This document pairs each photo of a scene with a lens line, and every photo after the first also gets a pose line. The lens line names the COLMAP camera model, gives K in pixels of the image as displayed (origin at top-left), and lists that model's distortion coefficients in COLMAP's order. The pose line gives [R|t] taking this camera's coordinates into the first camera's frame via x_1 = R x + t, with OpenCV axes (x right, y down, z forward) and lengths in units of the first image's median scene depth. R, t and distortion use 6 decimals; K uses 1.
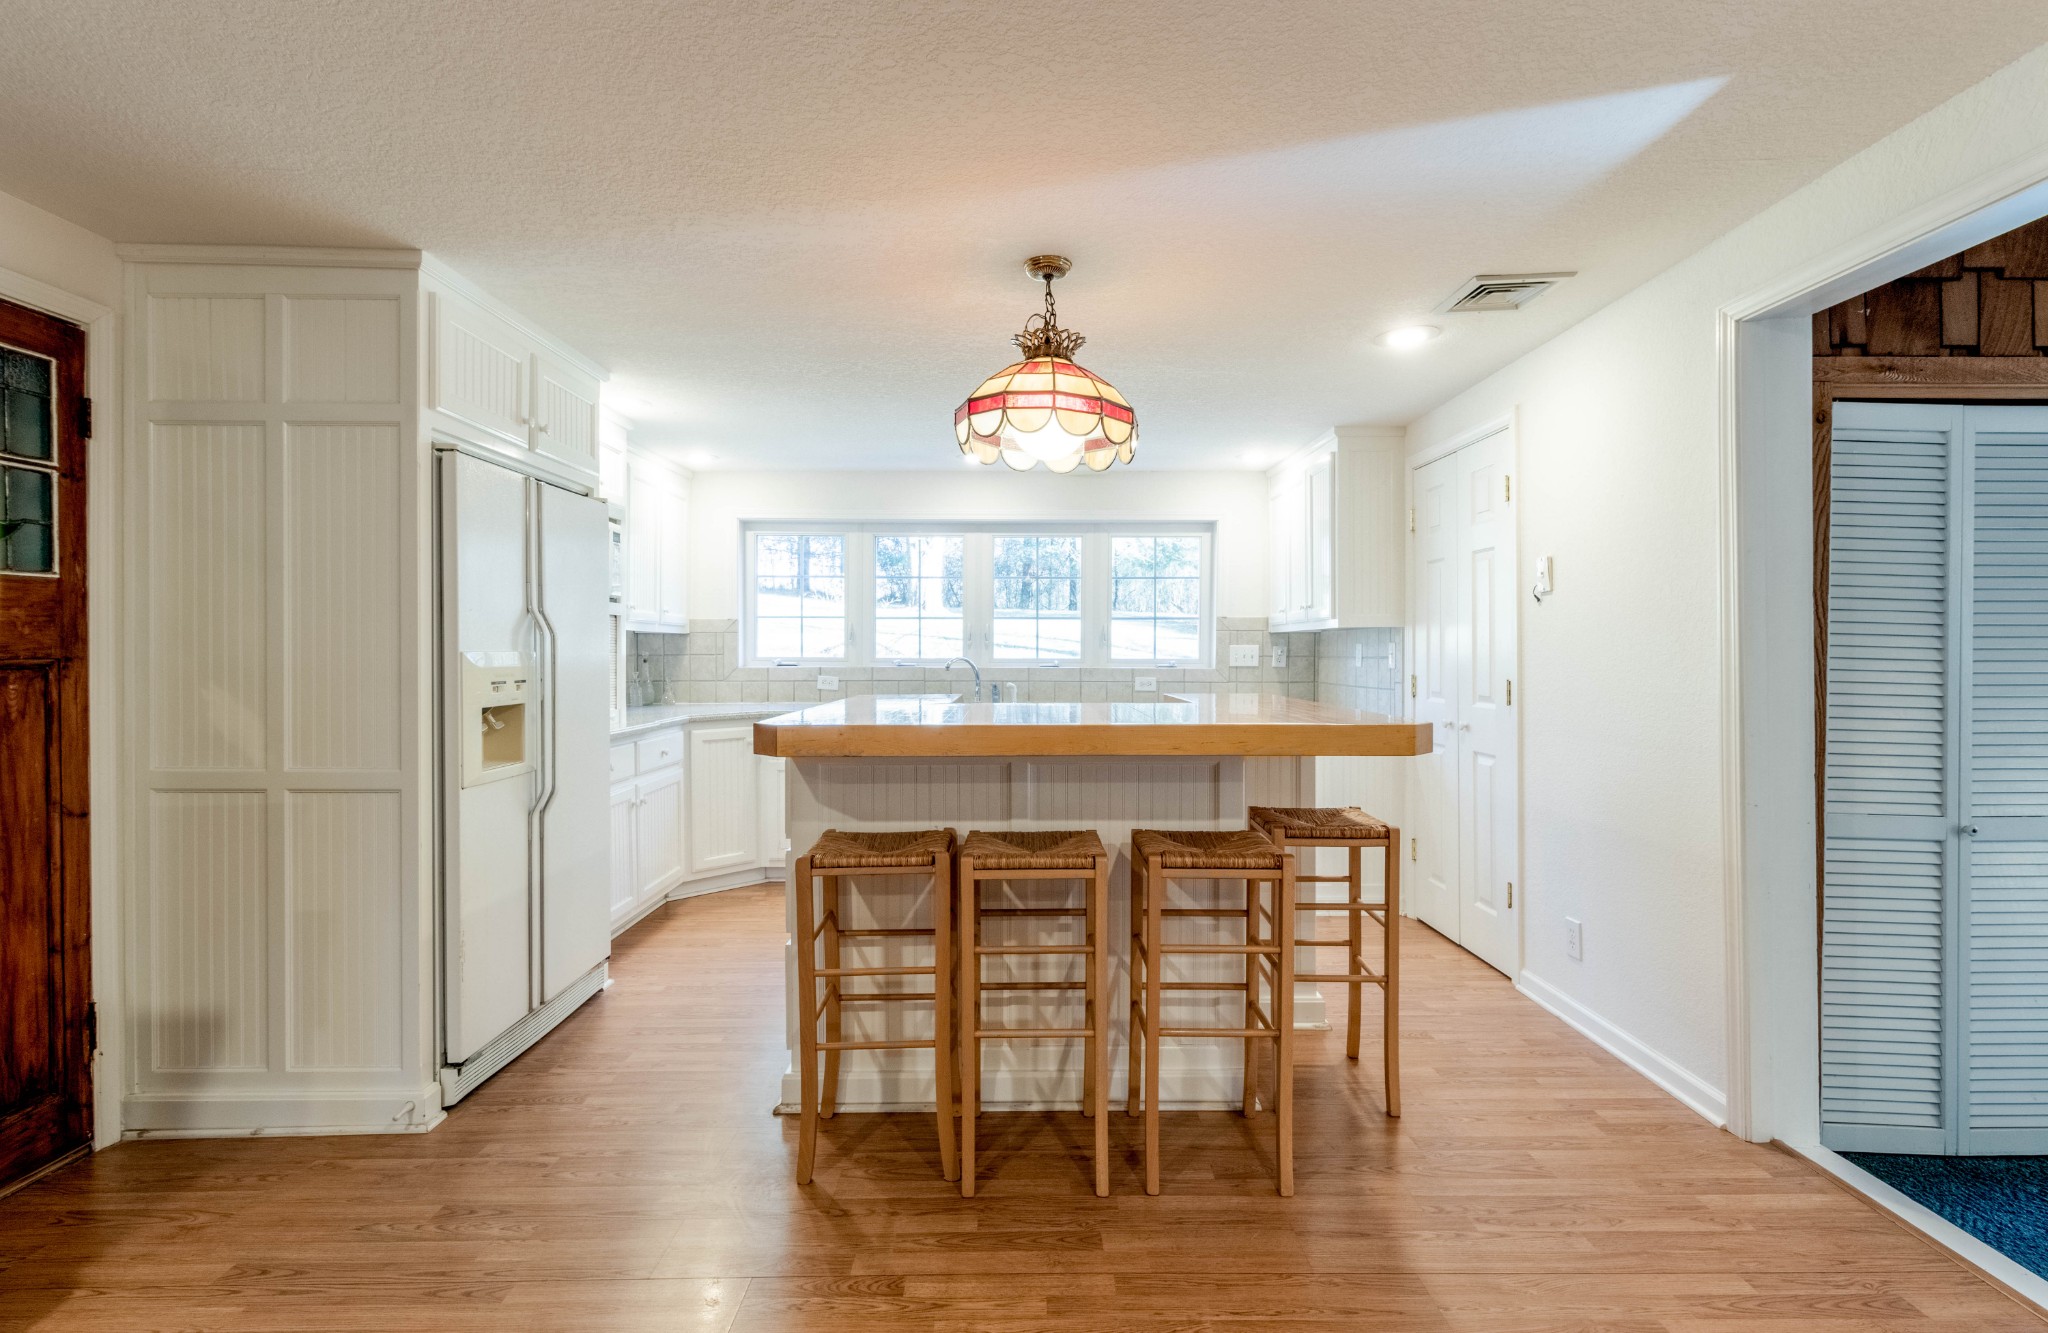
lens RADIAL K [[926.2, 0, 1024.0], [0, 926.2, 666.5], [0, 0, 1]] dist [-0.001064, 0.000048]
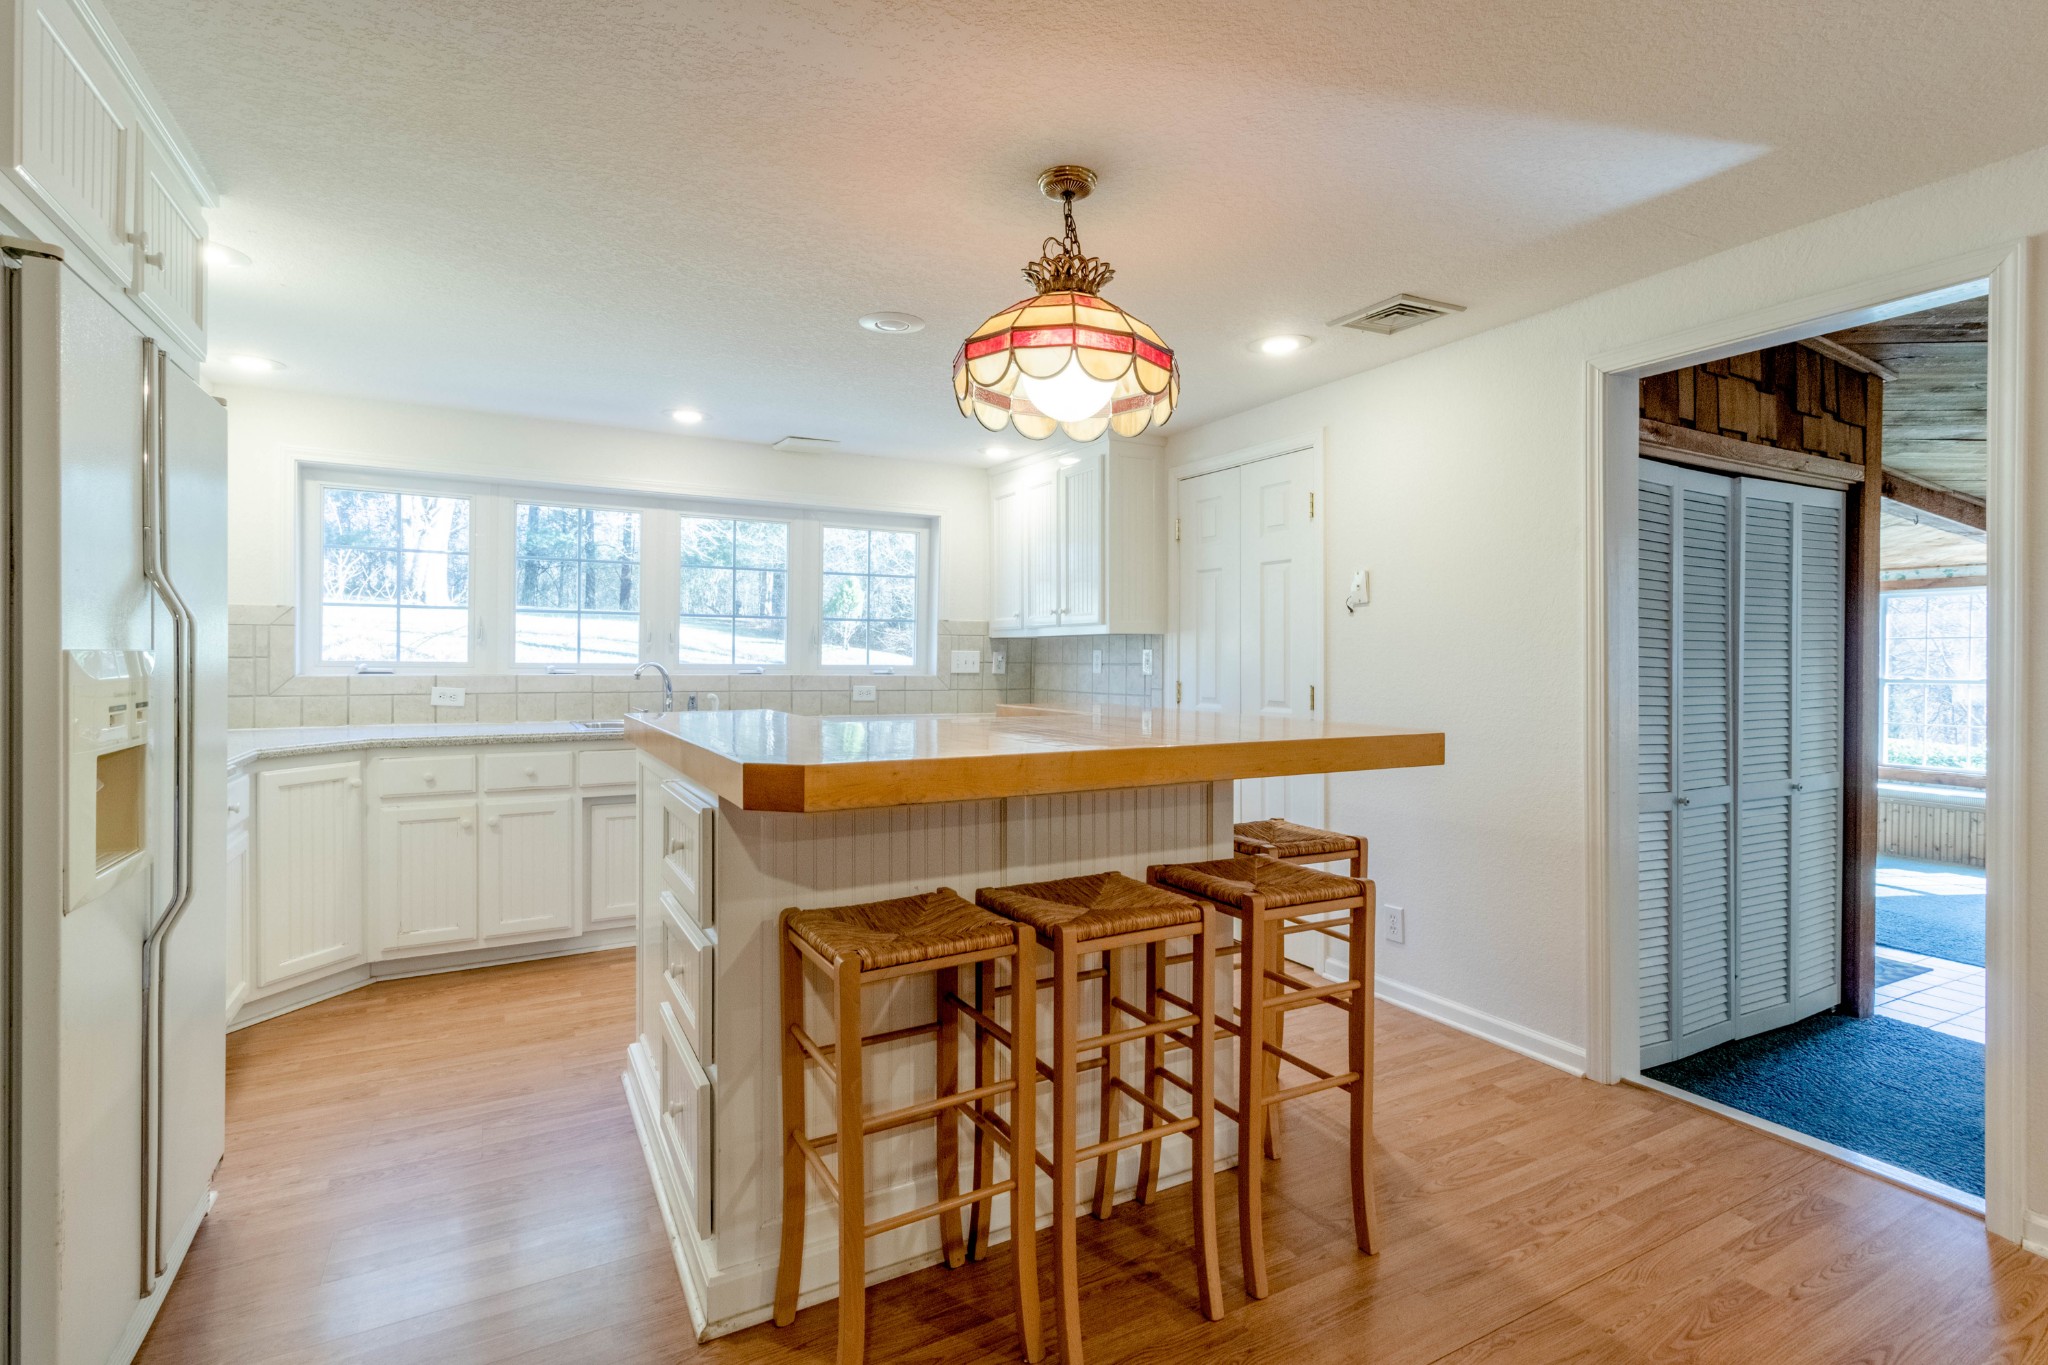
lens RADIAL K [[948.9, 0, 1024.8], [0, 948.9, 666.6], [0, 0, 1]] dist [0.001060, 0.000145]
pose [[0.879839, 0.000863, 0.475270, -0.390872], [0.001984, 0.999983, -0.005488, -0.002850], [-0.475267, 0.005772, 0.879823, 0.280182]]
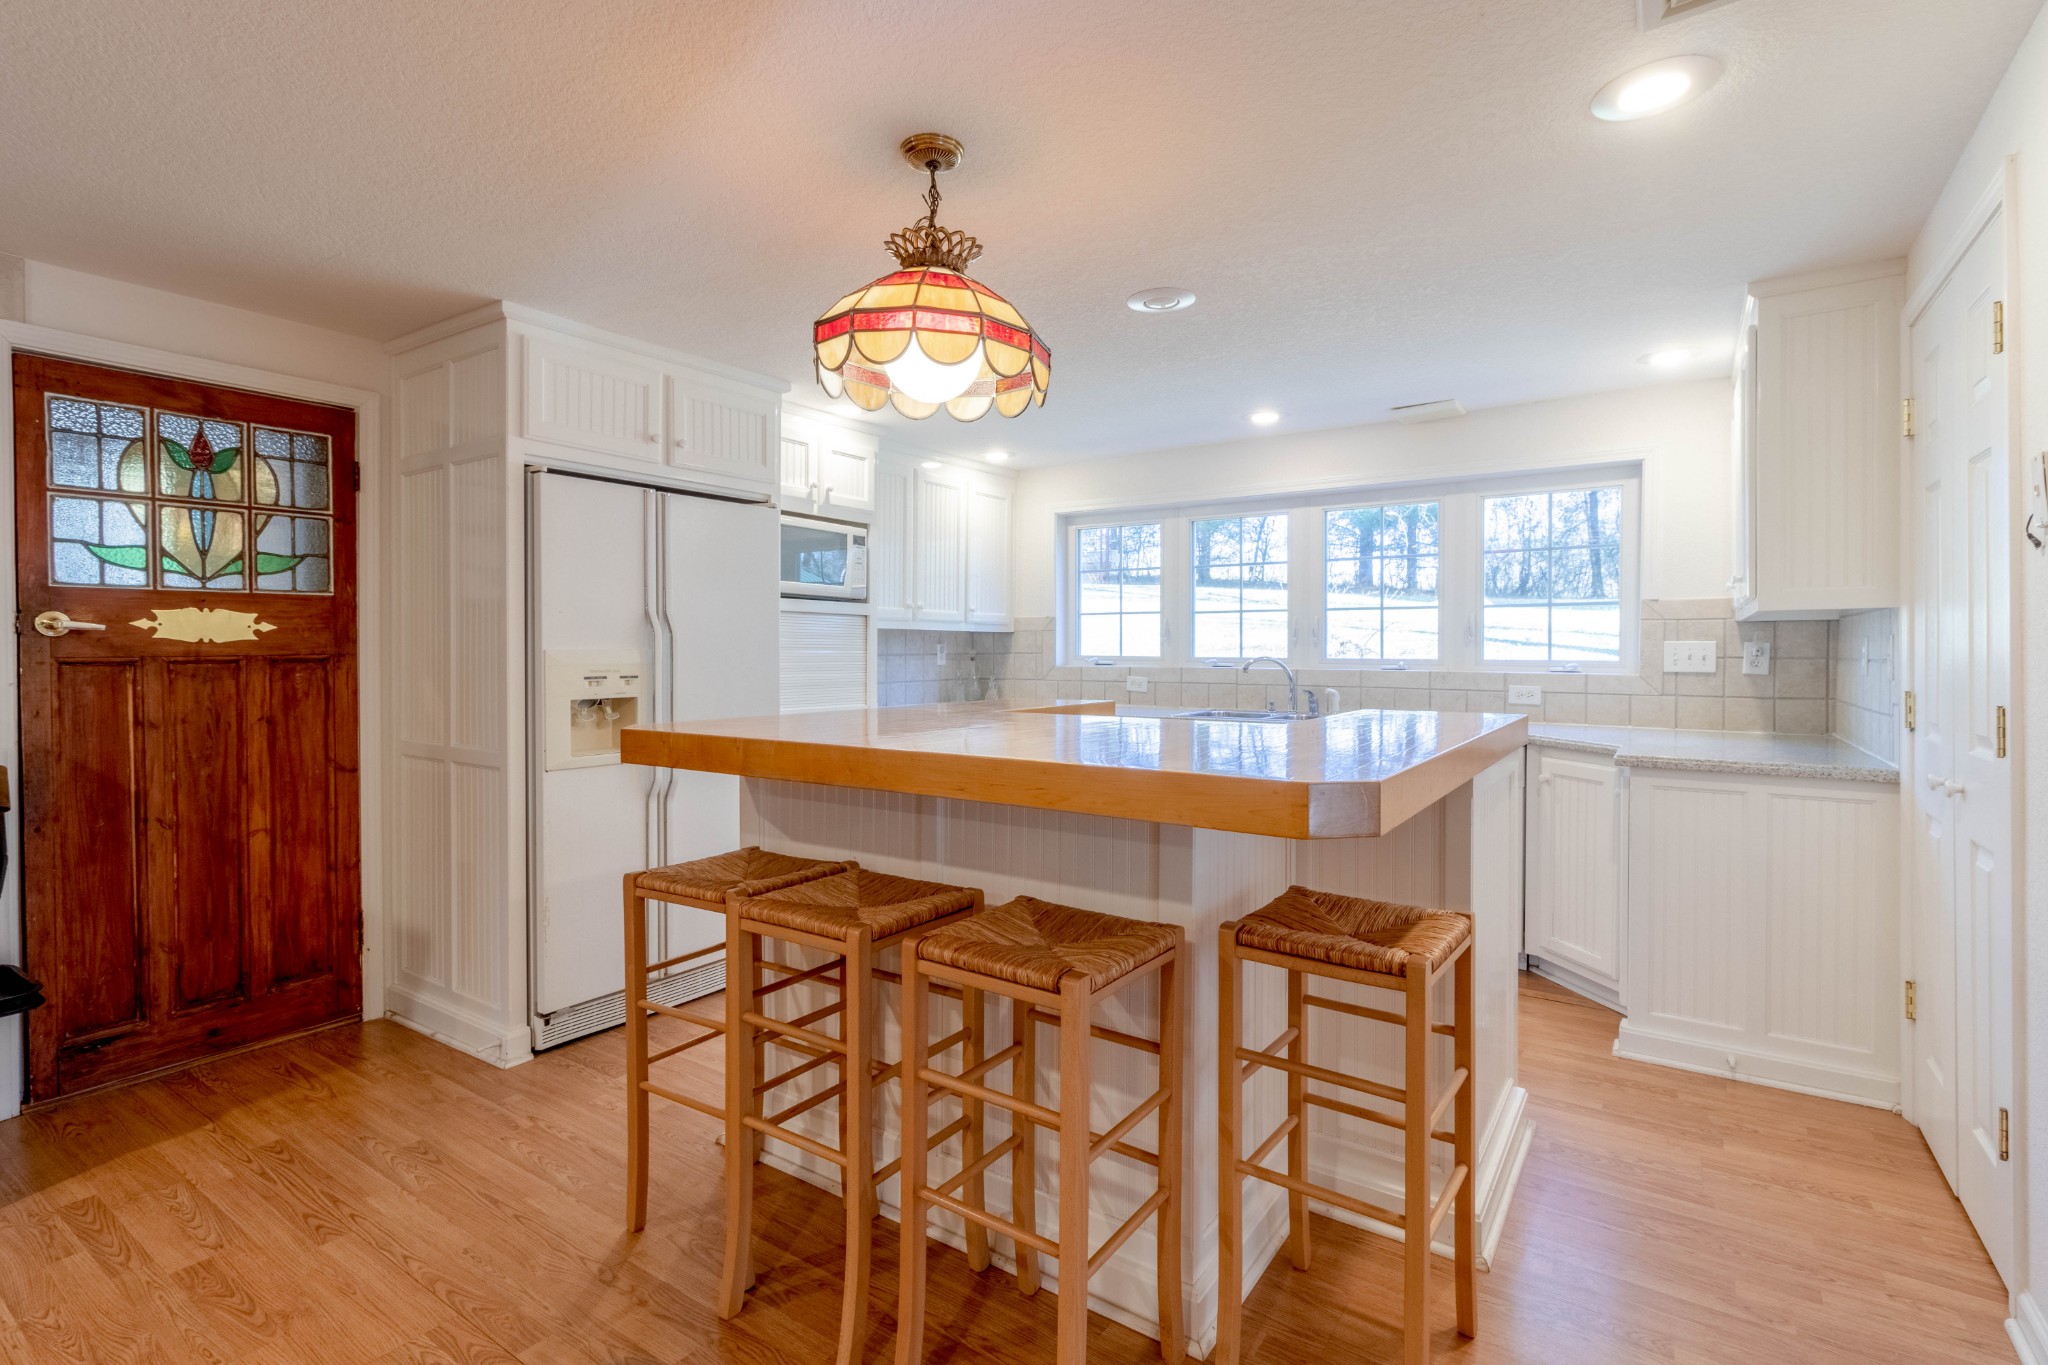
lens RADIAL K [[938.3, 0, 1022.6], [0, 938.3, 660.5], [0, 0, 1]] dist [-0.000096, 0.000038]
pose [[0.824957, 0.006475, -0.565159, 0.519035], [-0.009524, 0.999952, -0.002446, -0.005586], [0.565116, 0.007400, 0.824978, 0.386754]]
